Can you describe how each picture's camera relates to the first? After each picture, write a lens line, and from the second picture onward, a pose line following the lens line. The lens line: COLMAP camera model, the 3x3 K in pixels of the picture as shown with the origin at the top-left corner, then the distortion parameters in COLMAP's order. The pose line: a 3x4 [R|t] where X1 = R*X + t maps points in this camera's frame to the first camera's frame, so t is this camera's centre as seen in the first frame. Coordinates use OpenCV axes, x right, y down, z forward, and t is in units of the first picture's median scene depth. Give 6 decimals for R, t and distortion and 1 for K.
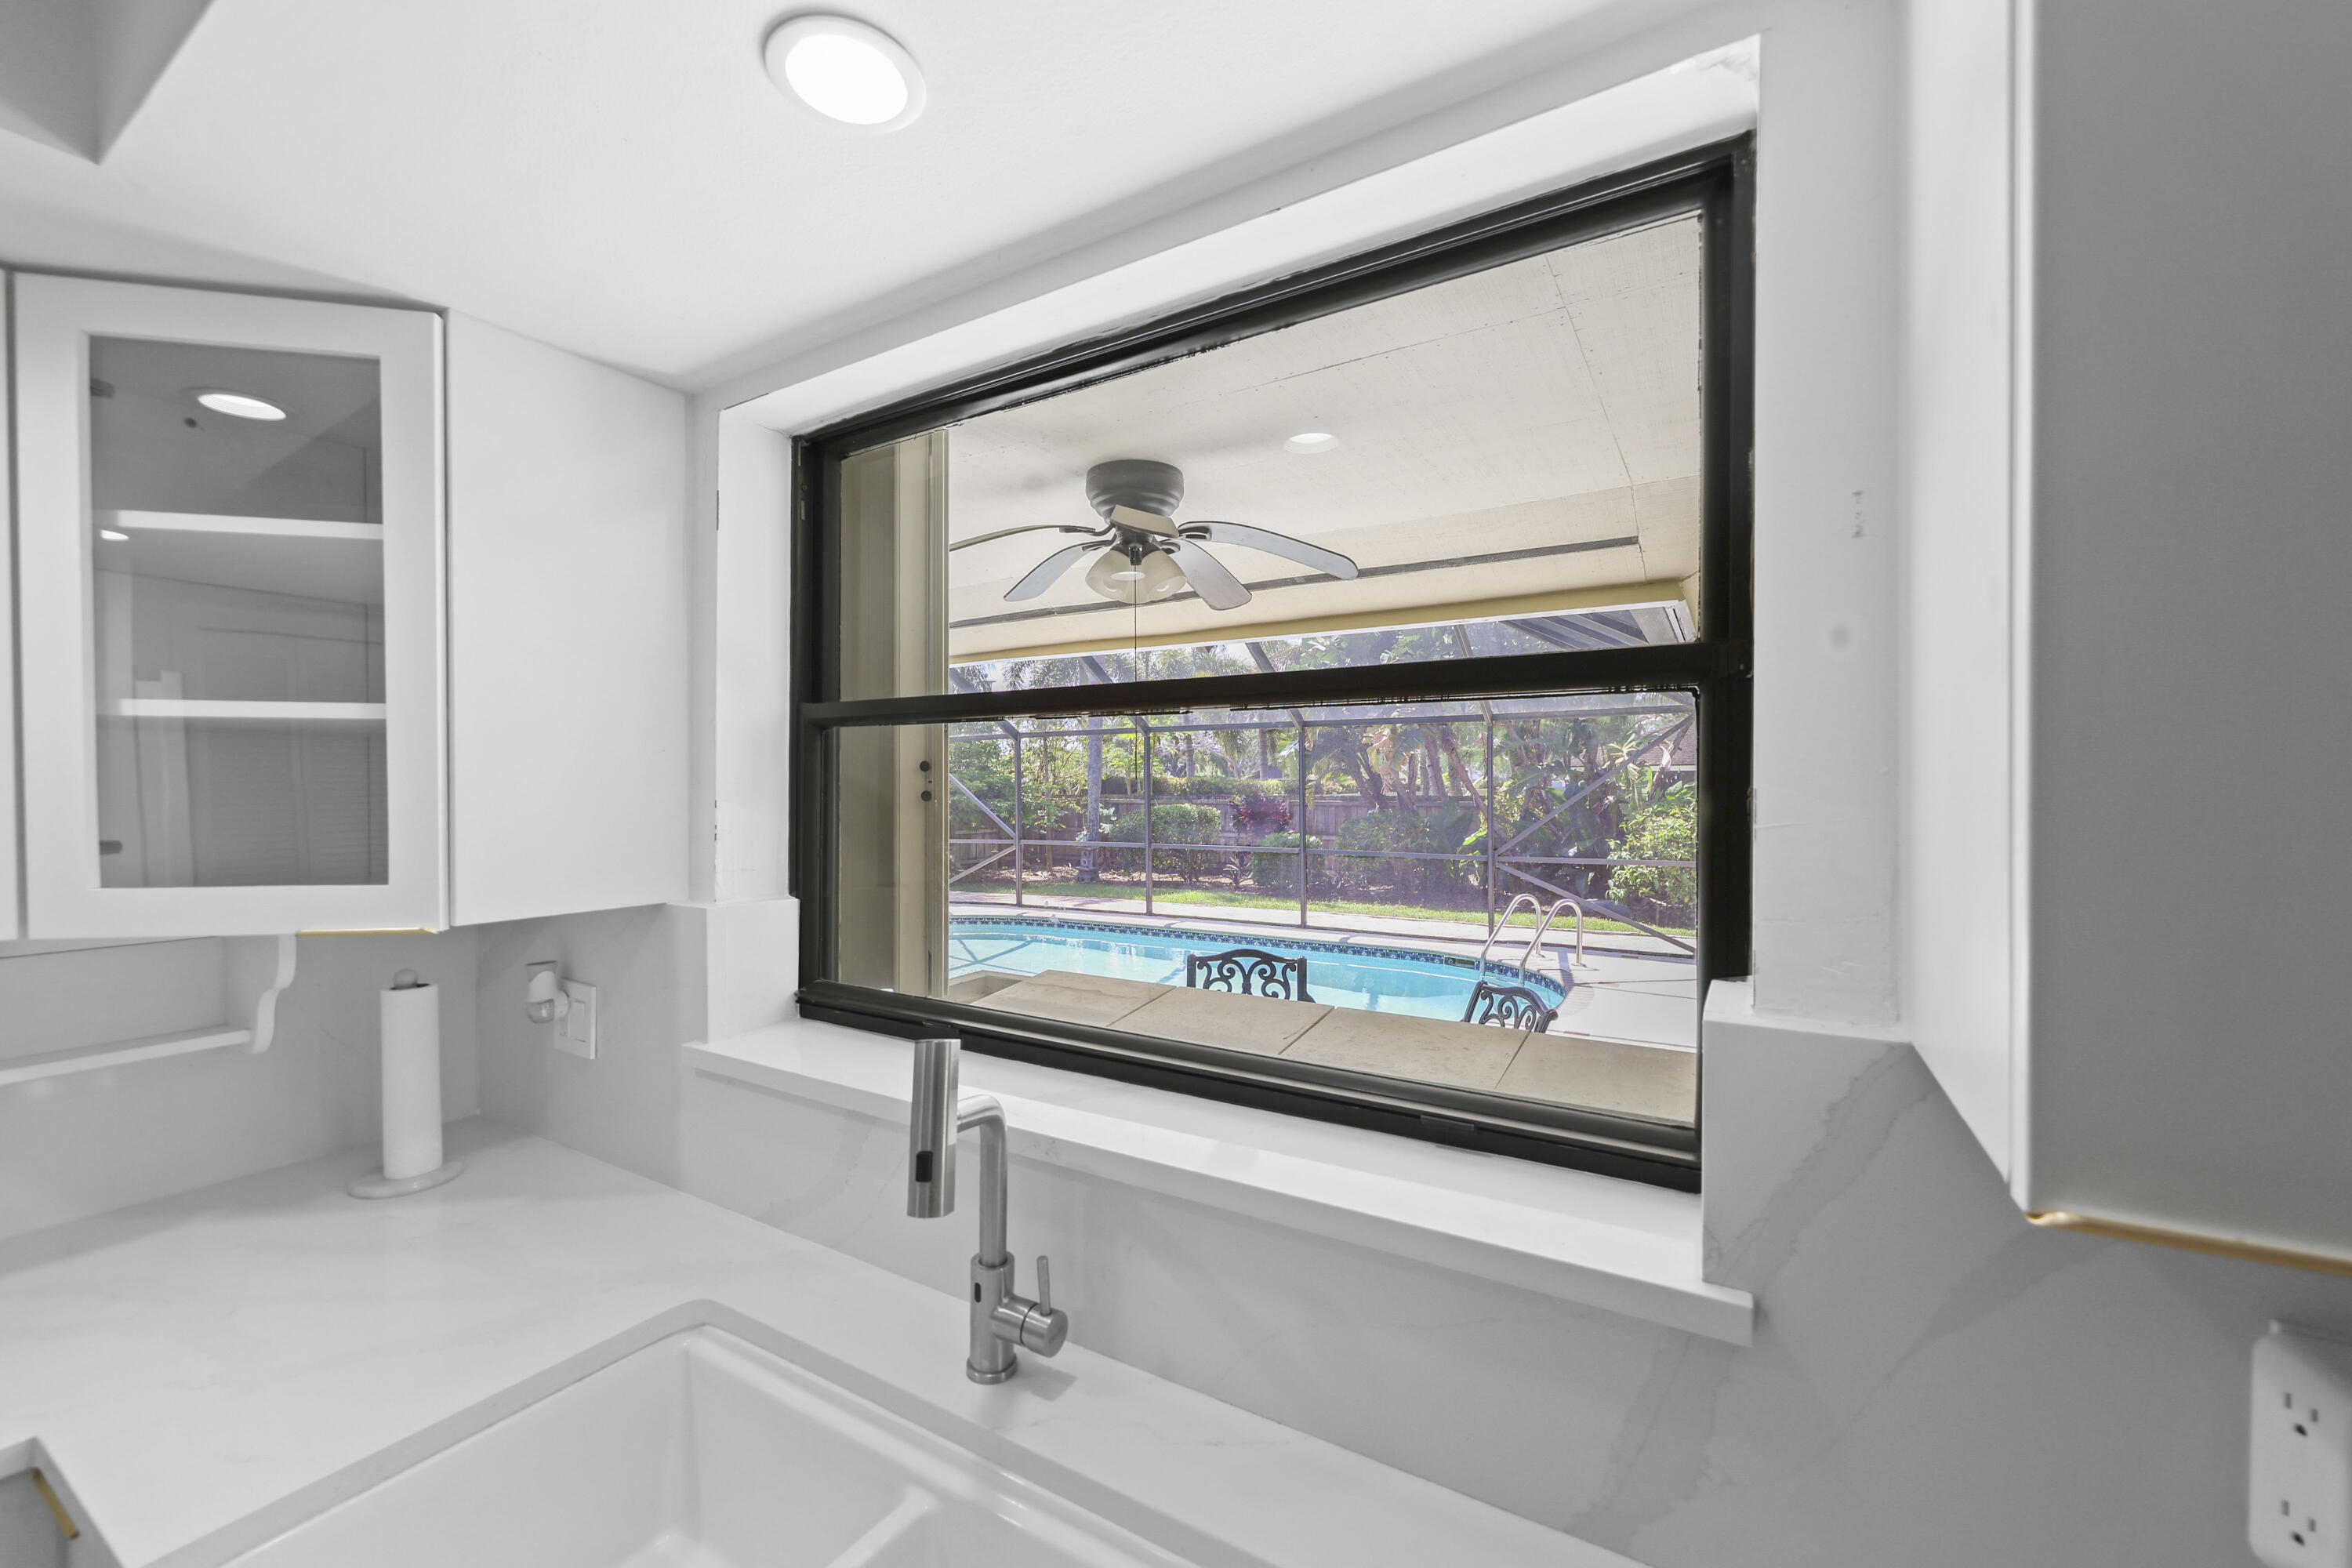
lens RADIAL K [[928.1, 0, 1159.8], [0, 928.1, 801.7], [0, 0, 1]] dist [0.000044, -0.000185]
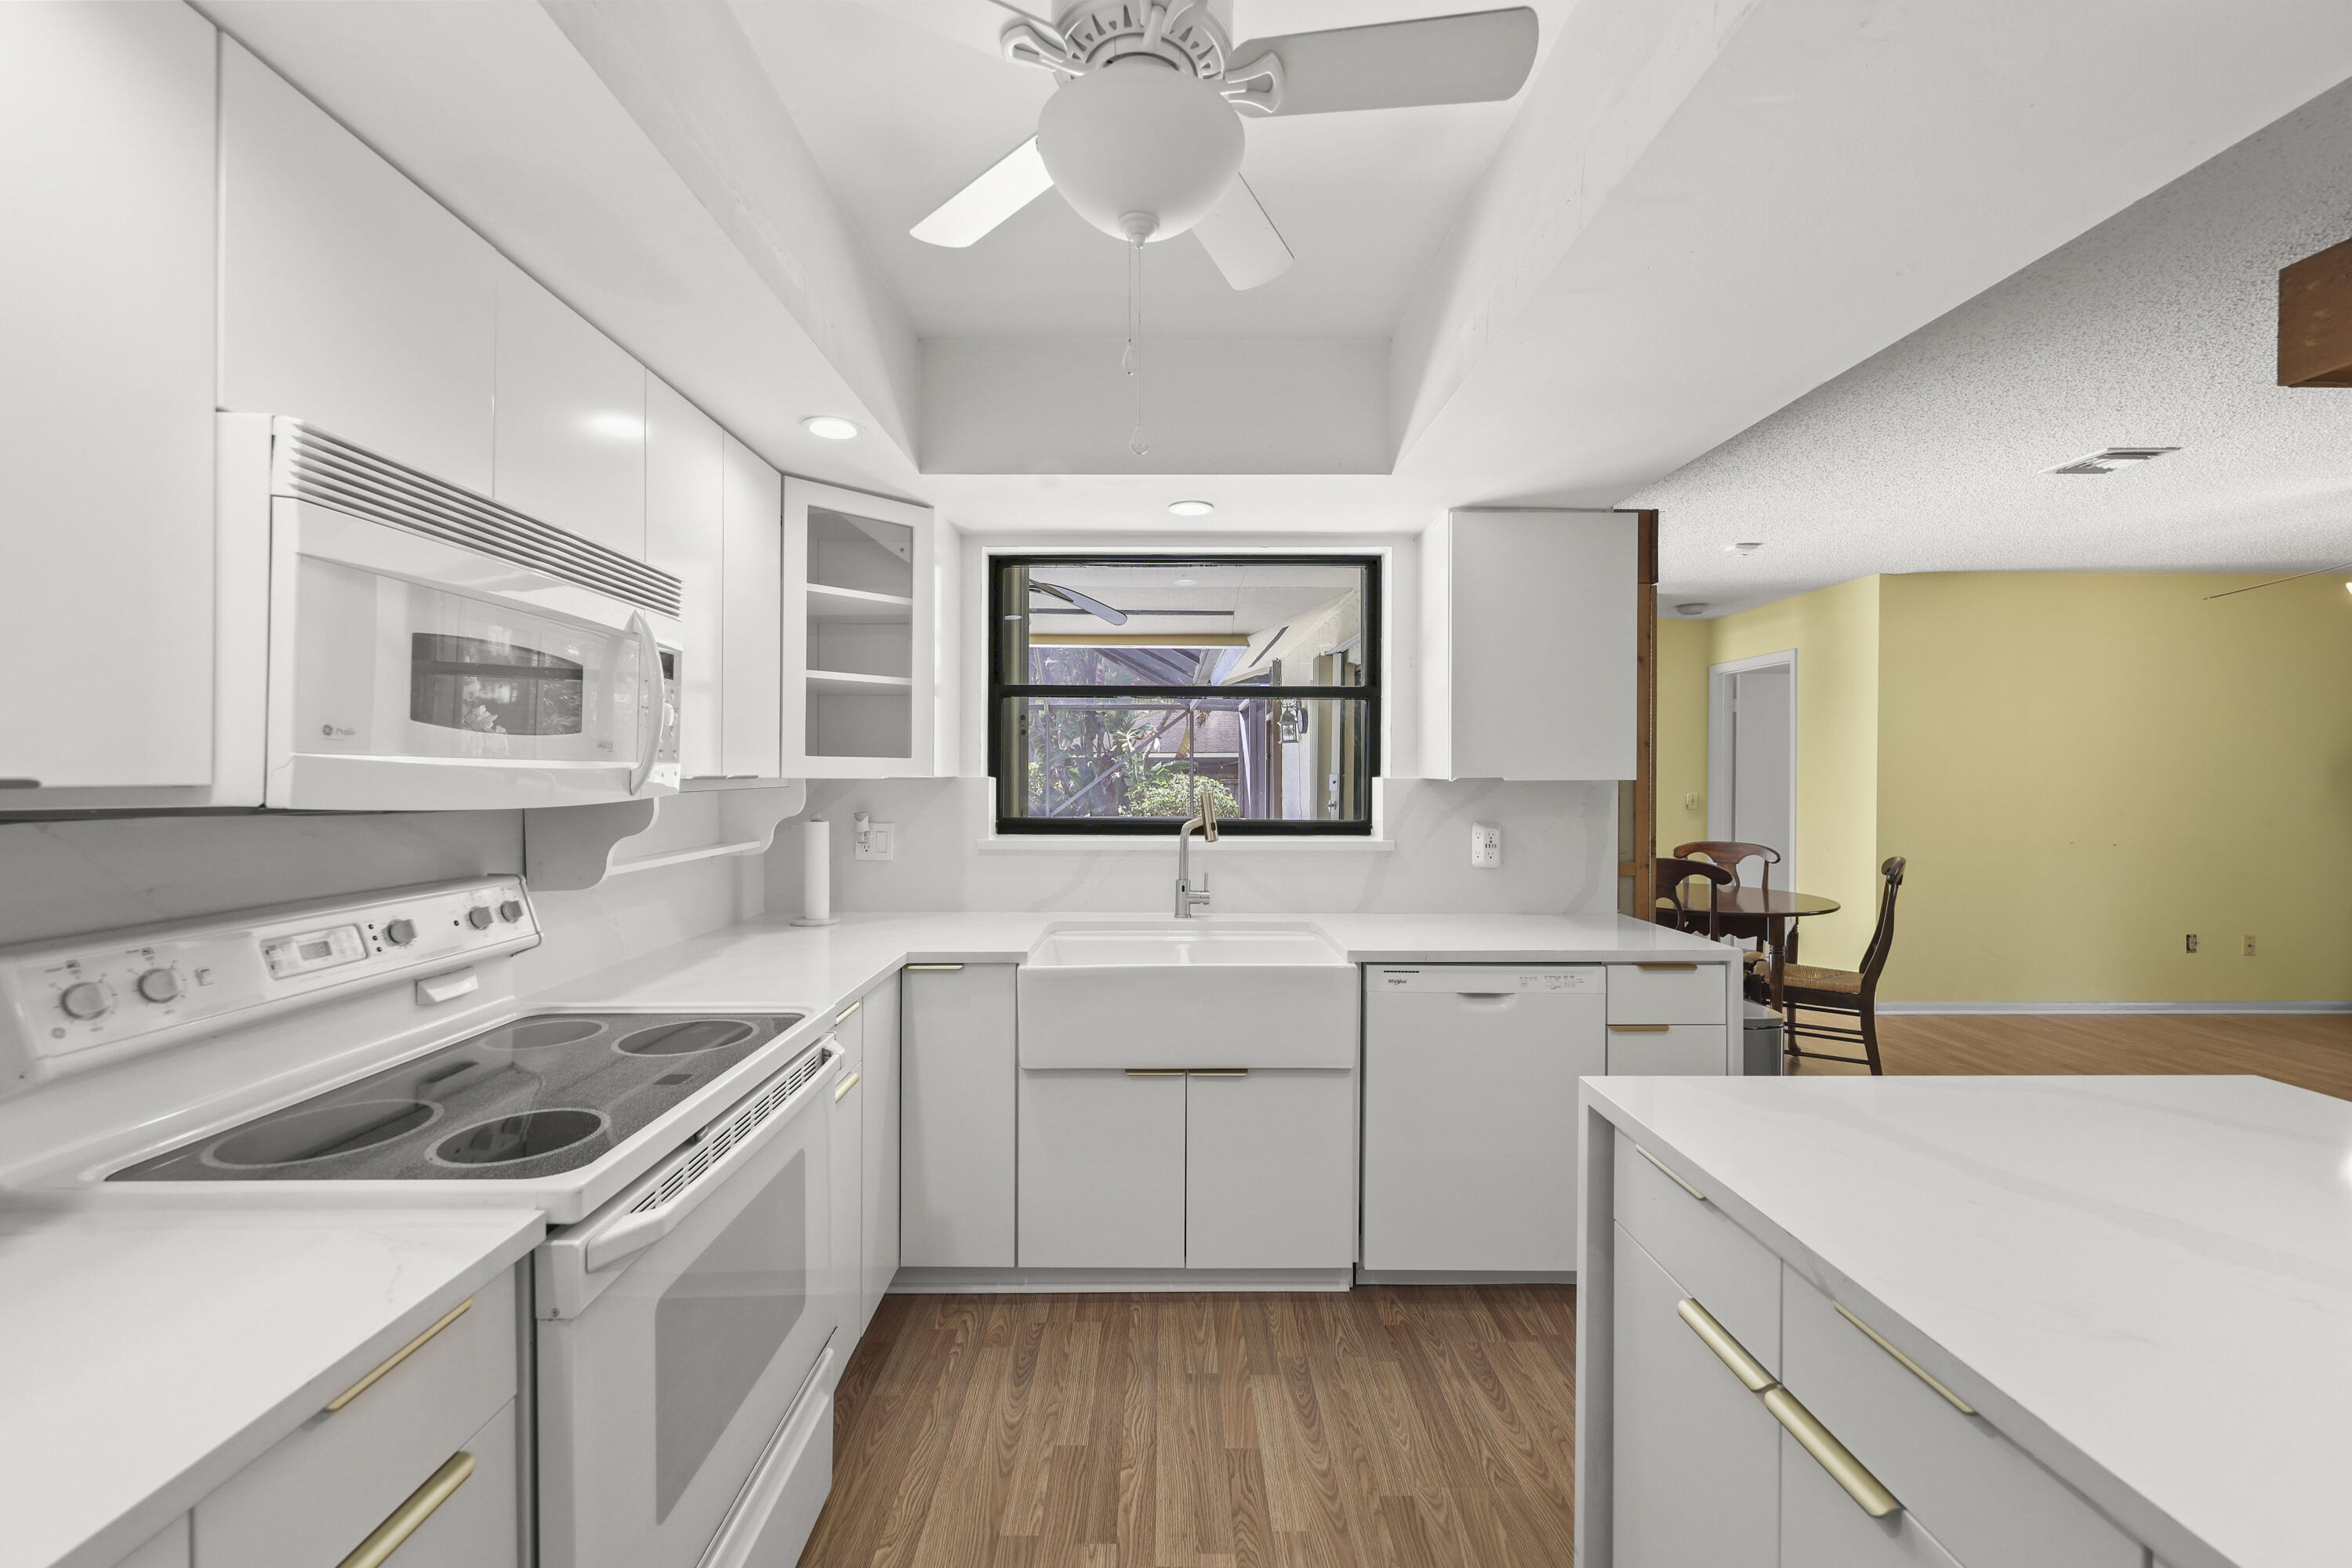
lens RADIAL K [[923.3, 0, 1168.9], [0, 923.3, 776.8], [0, 0, 1]] dist [0.001662, -0.000006]
pose [[0.844122, 0.002341, 0.536146, -0.945522], [0.004550, 0.999923, -0.011531, 0.103392], [-0.536132, 0.012173, 0.844047, -0.778228]]
